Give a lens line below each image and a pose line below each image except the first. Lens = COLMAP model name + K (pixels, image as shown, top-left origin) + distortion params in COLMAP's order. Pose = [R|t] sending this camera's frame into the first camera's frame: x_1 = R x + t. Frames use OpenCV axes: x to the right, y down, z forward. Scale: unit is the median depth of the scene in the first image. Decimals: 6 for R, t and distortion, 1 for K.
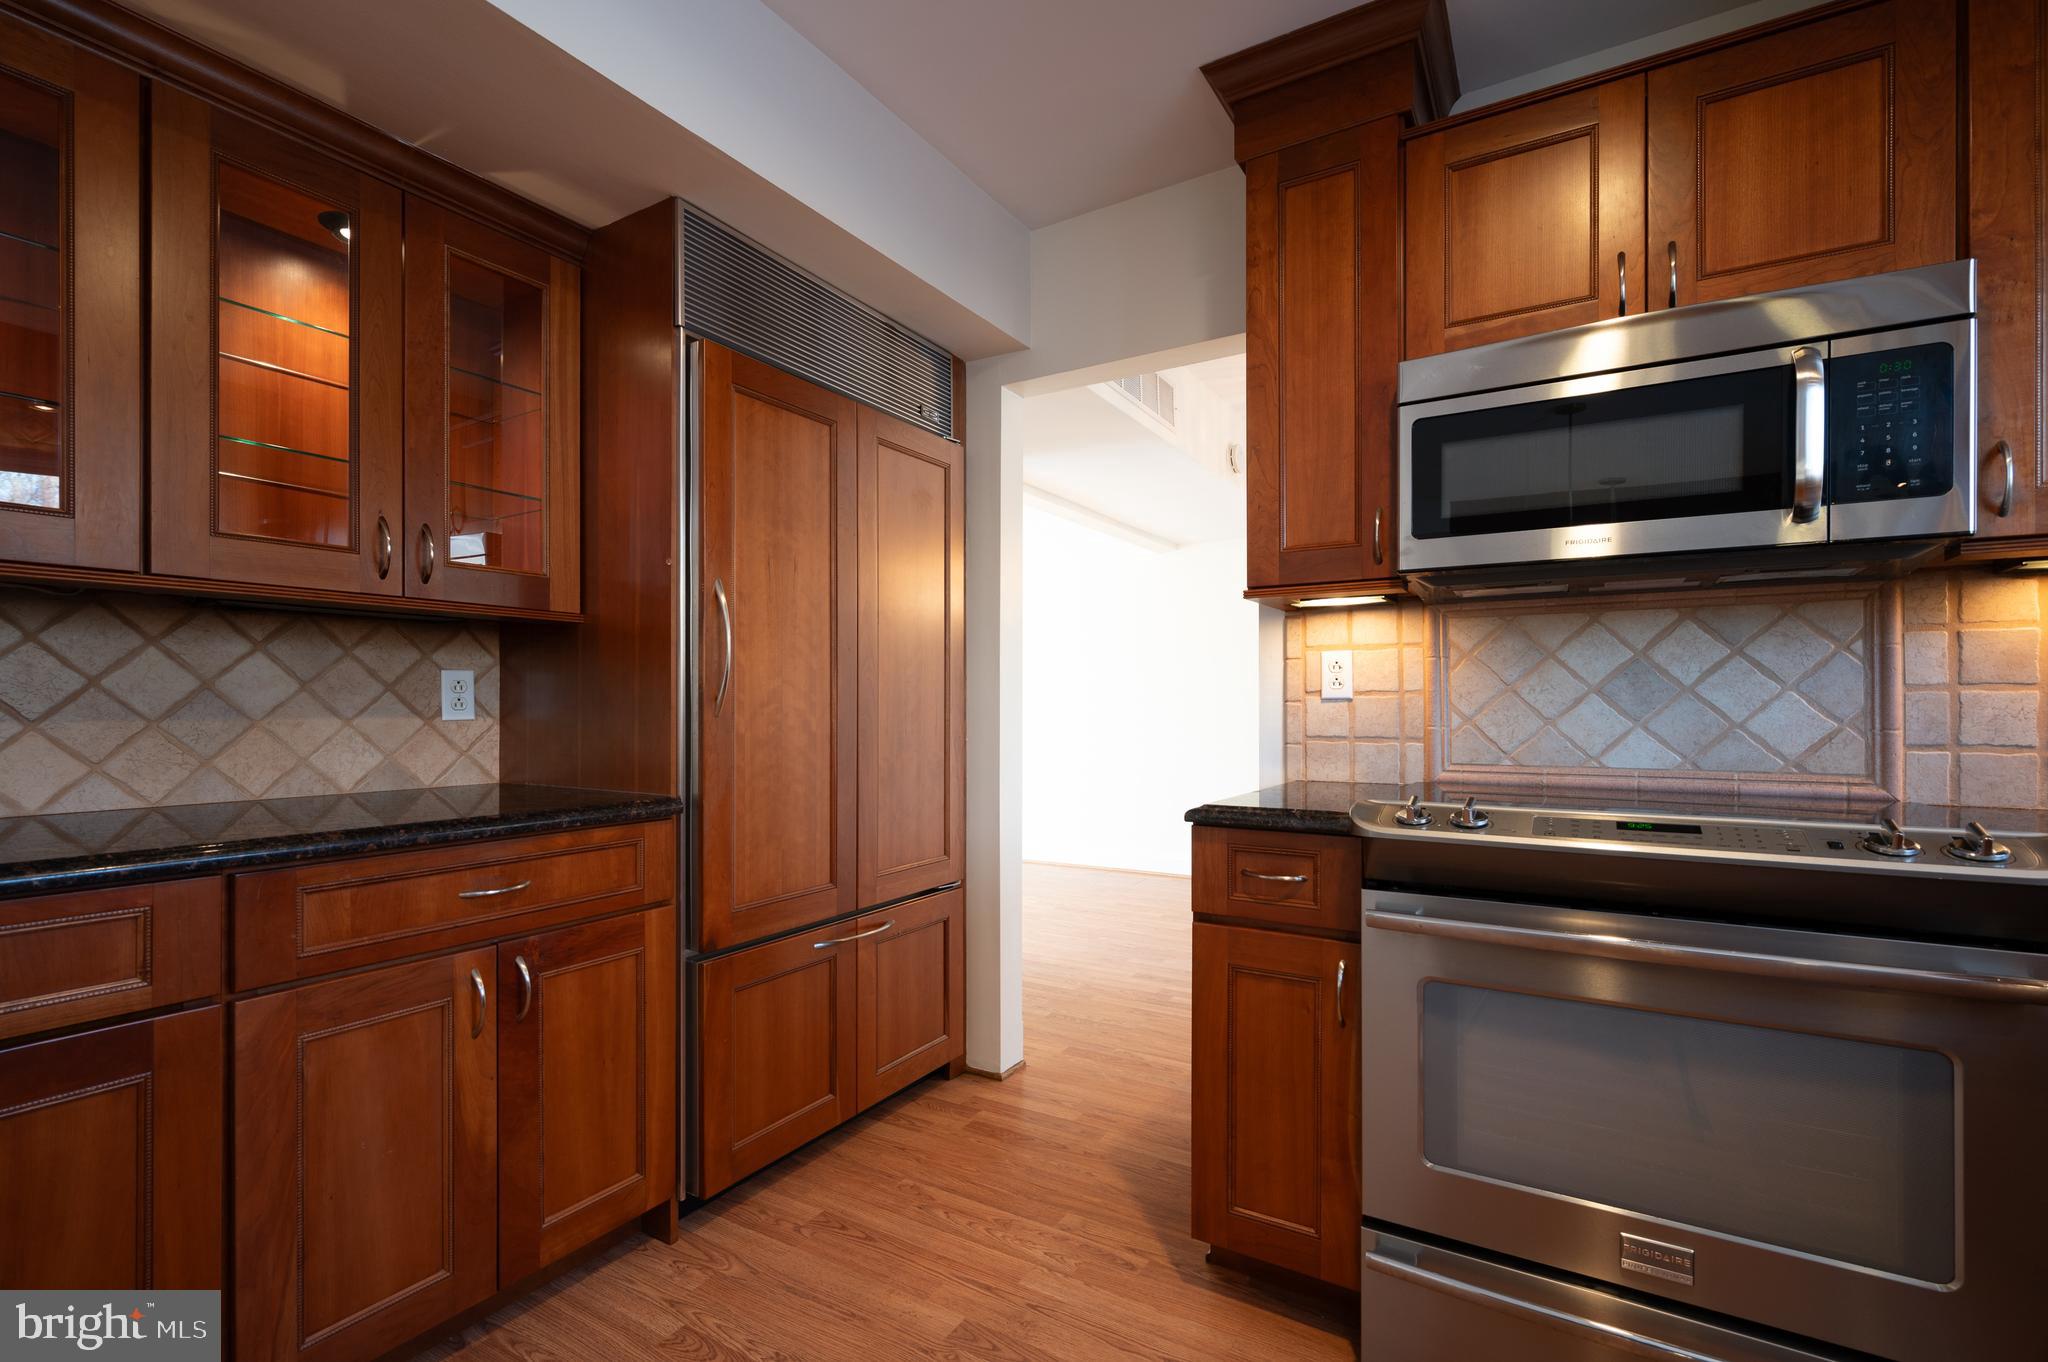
lens RADIAL K [[890.3, 0, 1034.3], [0, 890.3, 699.2], [0, 0, 1]] dist [-0.001000, -0.000104]
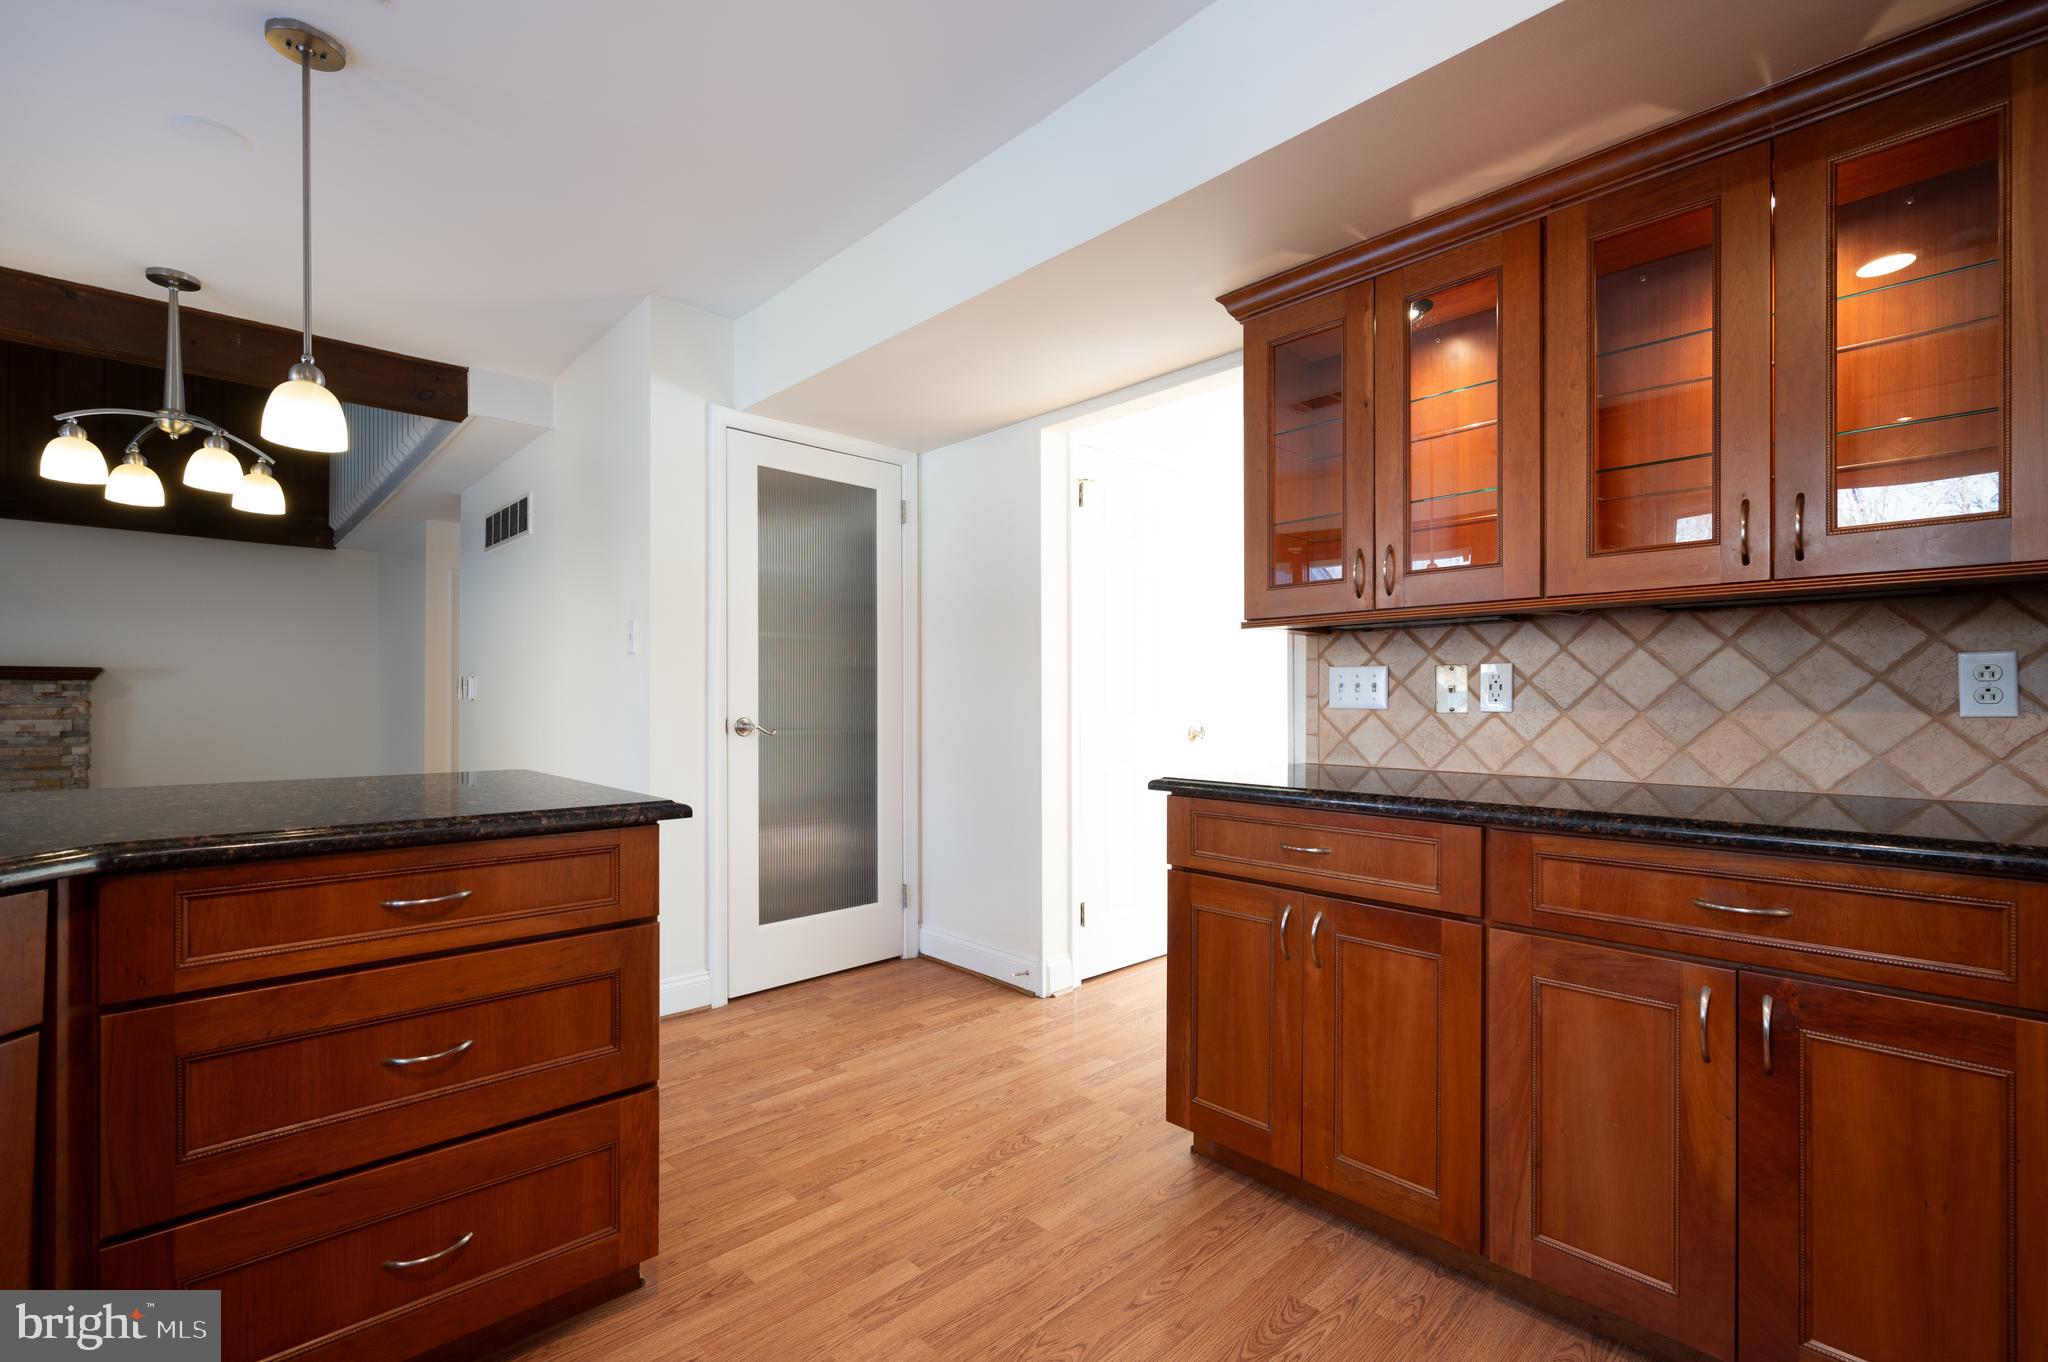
lens RADIAL K [[909.3, 0, 1018.5], [0, 909.3, 694.2], [0, 0, 1]] dist [-0.001259, -0.000258]
pose [[-0.262795, -0.005385, -0.964837, 0.397211], [0.008062, 0.999937, -0.007777, 0.004225], [0.964818, -0.009823, -0.262735, 0.491244]]
